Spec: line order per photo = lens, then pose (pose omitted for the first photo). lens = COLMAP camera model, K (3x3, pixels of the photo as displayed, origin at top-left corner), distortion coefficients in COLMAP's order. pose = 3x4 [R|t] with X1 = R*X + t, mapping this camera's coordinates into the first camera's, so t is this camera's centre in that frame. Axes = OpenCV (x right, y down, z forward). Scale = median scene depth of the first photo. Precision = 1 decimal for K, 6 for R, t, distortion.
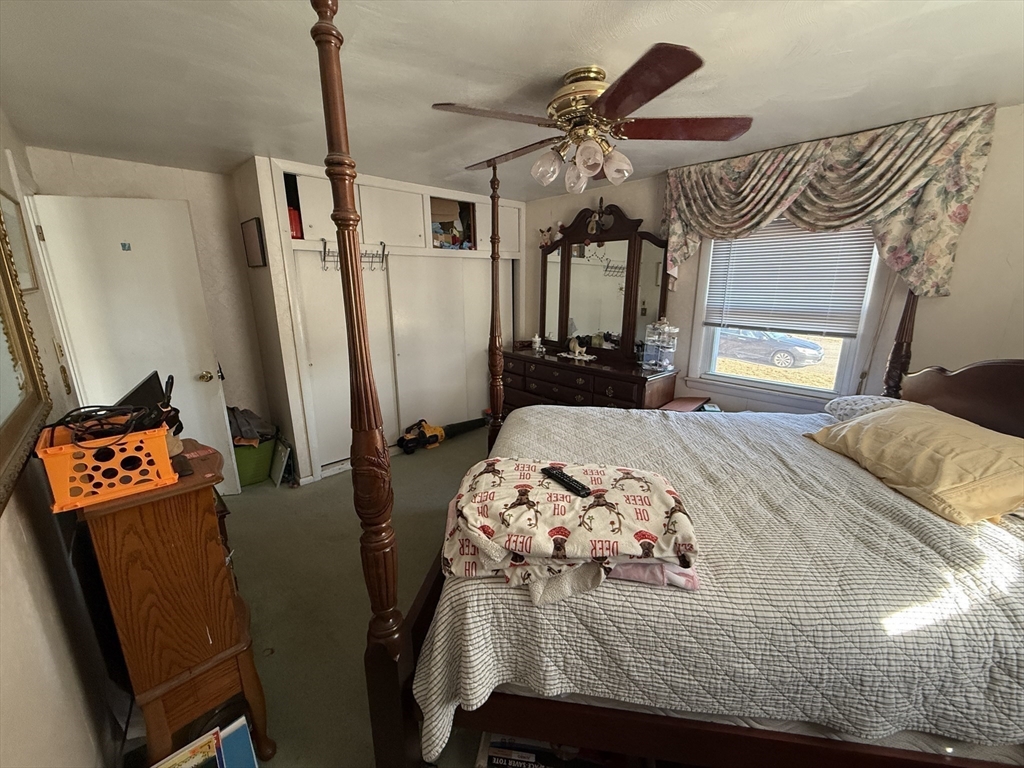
lens RADIAL K [[409.2, 0, 510.9], [0, 409.2, 382.5], [0, 0, 1]] dist [0.000985, 0.000000]
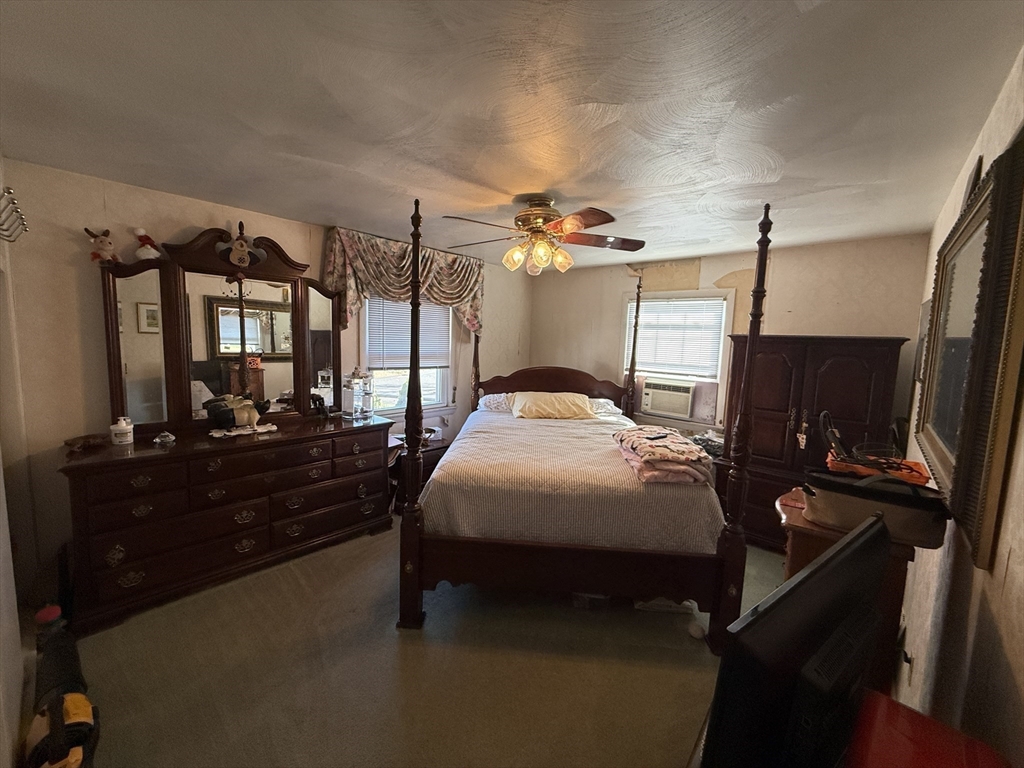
lens RADIAL K [[409.2, 0, 510.4], [0, 409.2, 382.7], [0, 0, 1]] dist [0.000985, 0.000000]
pose [[-0.088699, -0.111364, 0.989813, -0.736474], [0.206872, 0.970002, 0.127673, -0.178568], [-0.974339, 0.216089, -0.063000, 0.729051]]
